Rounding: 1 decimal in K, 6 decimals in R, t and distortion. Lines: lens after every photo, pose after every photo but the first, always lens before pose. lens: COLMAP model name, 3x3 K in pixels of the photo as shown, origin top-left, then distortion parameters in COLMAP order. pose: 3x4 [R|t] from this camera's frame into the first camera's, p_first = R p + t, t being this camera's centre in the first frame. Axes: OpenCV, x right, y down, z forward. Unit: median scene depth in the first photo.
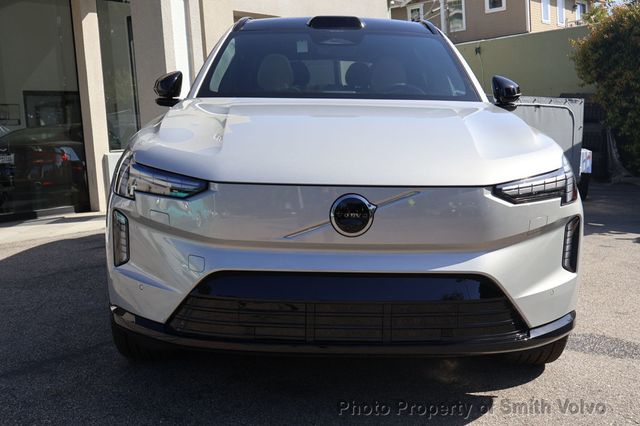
lens RADIAL K [[757.2, 0, 320.0], [0, 757.2, 214.4], [0, 0, 1]] dist [0.026295, 0.000000]
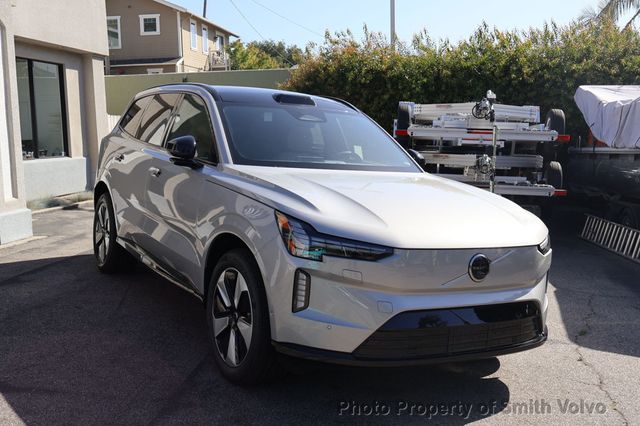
lens RADIAL K [[727.3, 0, 320.3], [0, 727.3, 212.0], [0, 0, 1]] dist [0.012880, 0.000000]
pose [[0.862077, -0.010787, 0.506663, -0.786413], [0.014196, 0.999895, -0.002865, -0.089977], [-0.506579, 0.009662, 0.862139, -0.079973]]
